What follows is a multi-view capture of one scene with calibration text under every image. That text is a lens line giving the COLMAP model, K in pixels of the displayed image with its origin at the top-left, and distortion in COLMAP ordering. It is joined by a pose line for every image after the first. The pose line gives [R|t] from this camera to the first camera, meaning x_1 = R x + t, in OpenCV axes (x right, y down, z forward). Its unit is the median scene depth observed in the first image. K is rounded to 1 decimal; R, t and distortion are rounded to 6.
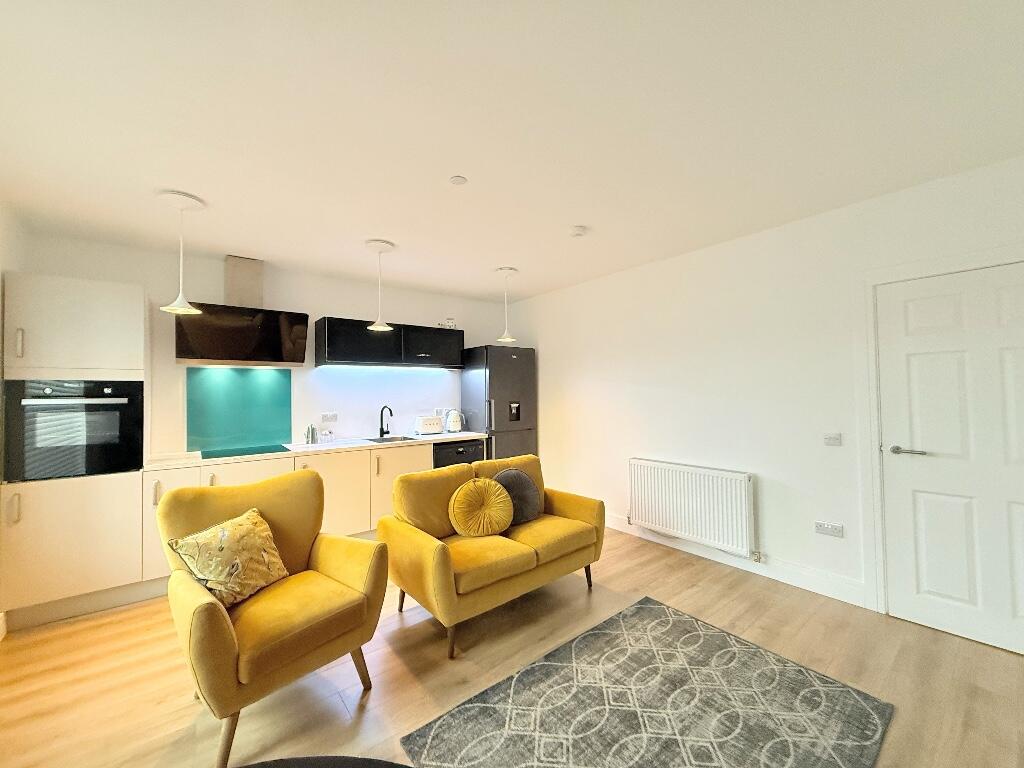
lens RADIAL K [[404.4, 0, 512.0], [0, 404.4, 384.0], [0, 0, 1]] dist [-0.001546, 0.000107]
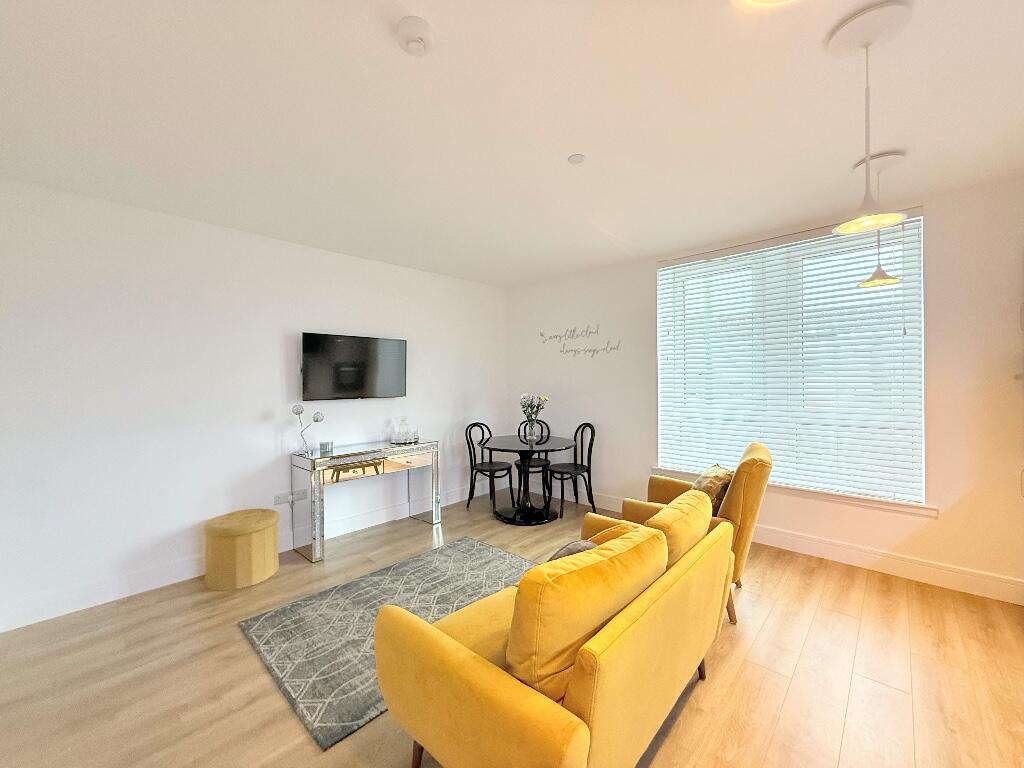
lens RADIAL K [[406.5, 0, 509.5], [0, 406.5, 385.5], [0, 0, 1]] dist [-0.000005, 0.000079]
pose [[-0.991121, 0.026648, -0.130269, 0.138579], [0.028961, 0.999454, -0.015893, 0.039592], [0.129774, -0.019524, -0.991351, 1.602654]]
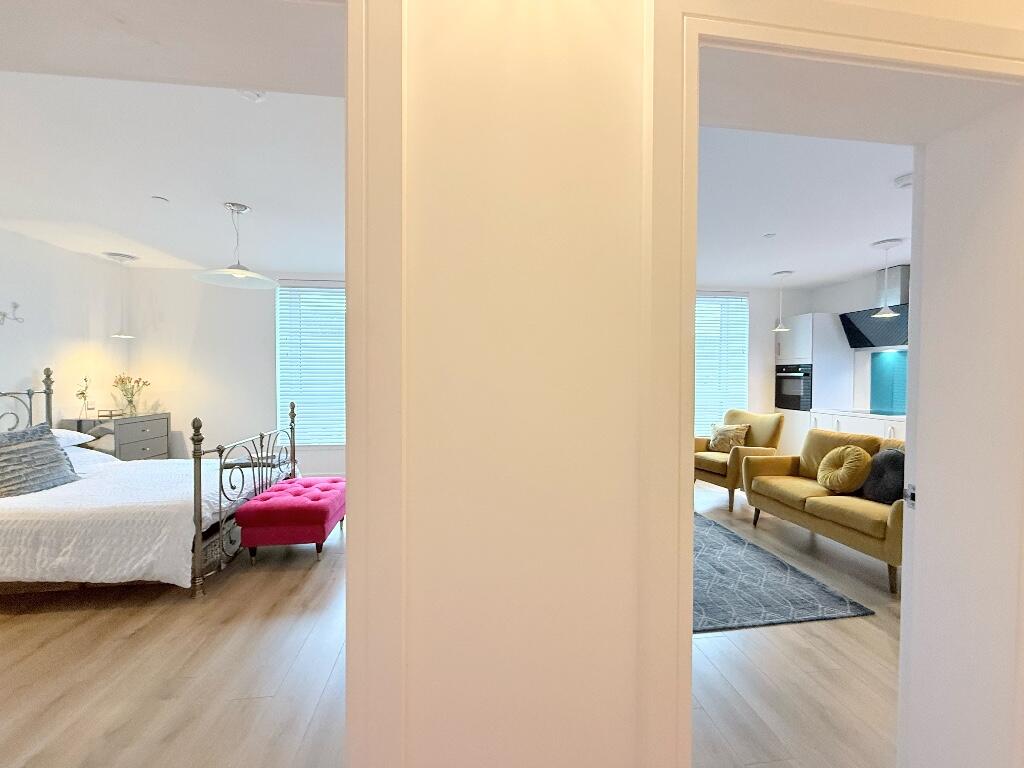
lens RADIAL K [[406.5, 0, 509.5], [0, 406.5, 385.5], [0, 0, 1]] dist [-0.000005, 0.000079]
pose [[-0.522762, 0.038607, -0.851604, 1.455659], [0.031411, 0.999168, 0.026015, -0.001879], [0.851900, -0.013150, -0.523539, 0.798535]]
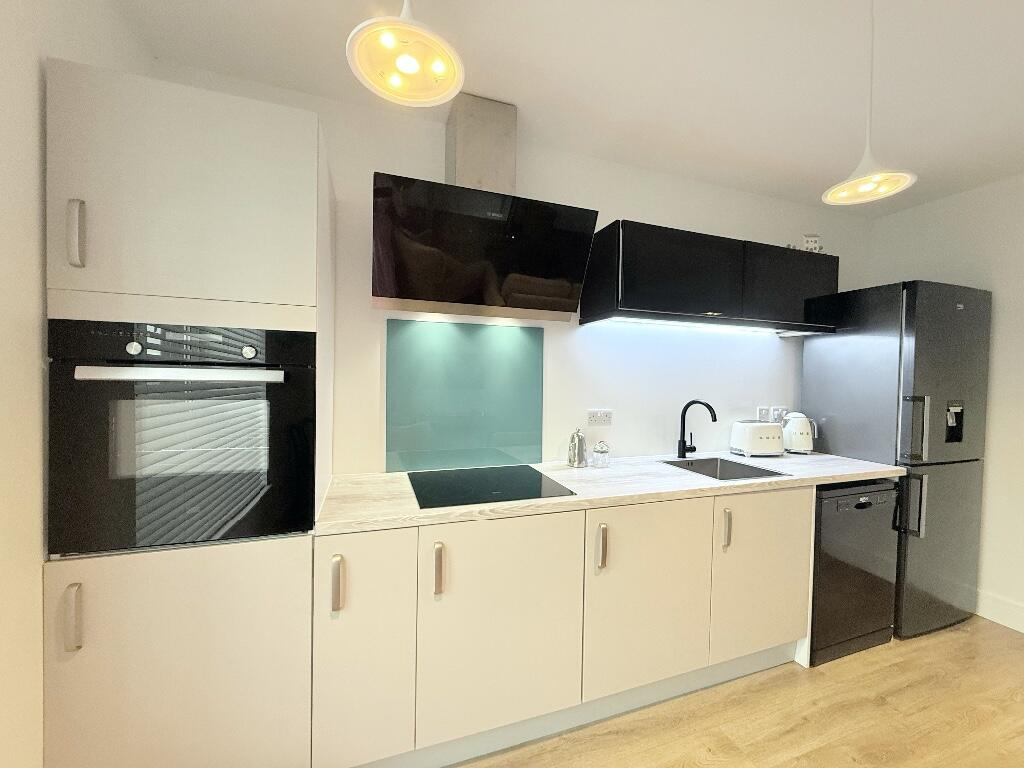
lens RADIAL K [[407.9, 0, 512.0], [0, 407.9, 384.0], [0, 0, 1]] dist [-0.003818, -0.000217]
pose [[0.943030, 0.036306, -0.330722, -0.569373], [-0.022914, 0.998755, 0.044302, 0.024180], [0.331919, -0.034200, 0.942688, 0.659886]]
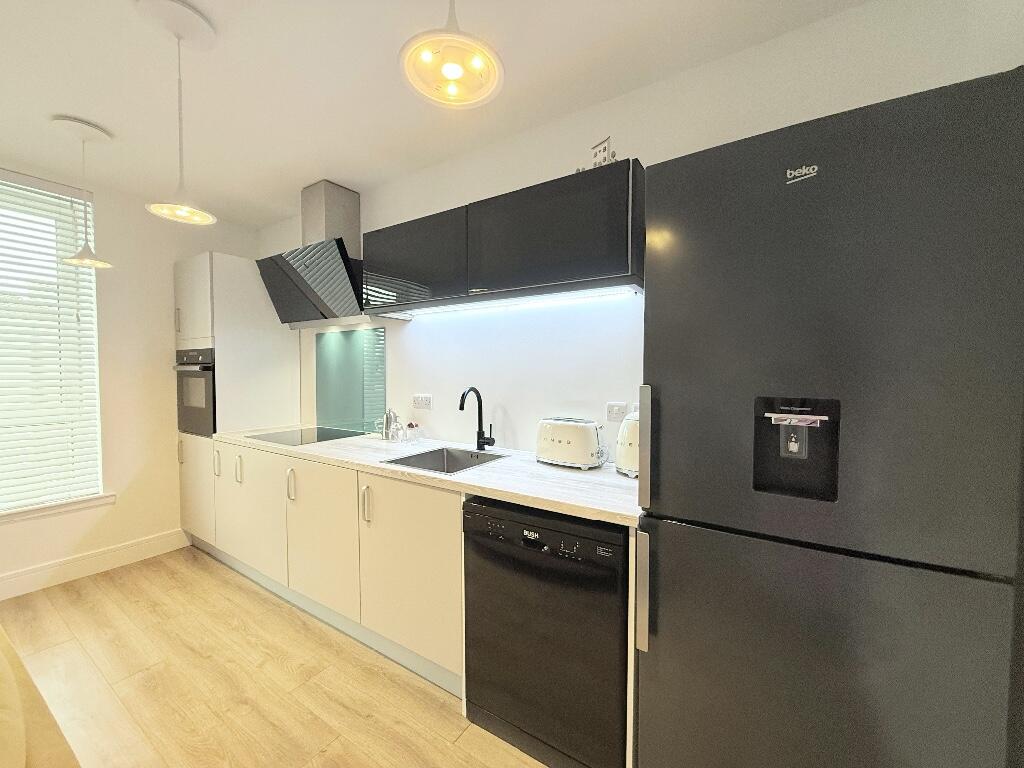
lens RADIAL K [[411.1, 0, 512.0], [0, 411.1, 384.0], [0, 0, 1]] dist [-0.000317, 0.000004]
pose [[0.310901, 0.047691, -0.949245, 0.269928], [0.018974, 0.998230, 0.056366, 0.036633], [0.950253, -0.035535, 0.309446, 1.397285]]
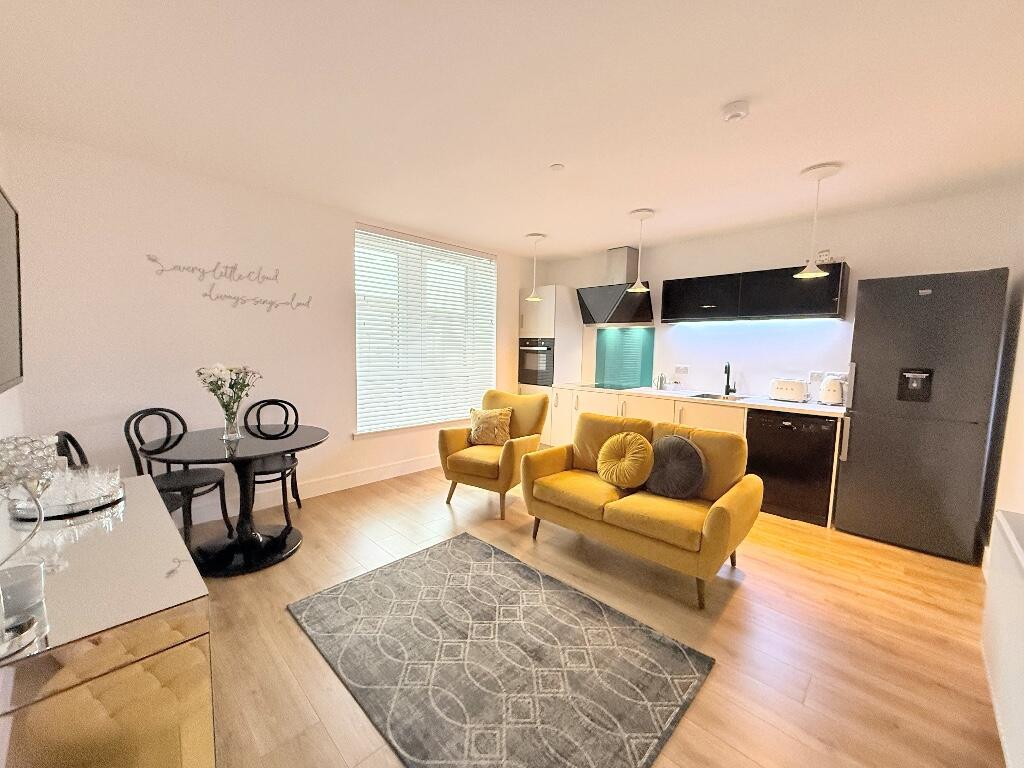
lens RADIAL K [[407.9, 0, 512.0], [0, 407.9, 384.0], [0, 0, 1]] dist [-0.003818, -0.000217]
pose [[0.118167, 0.108482, -0.987050, 0.912267], [0.004922, 0.993938, 0.109828, -0.005486], [0.992982, -0.017836, 0.116917, 0.595531]]
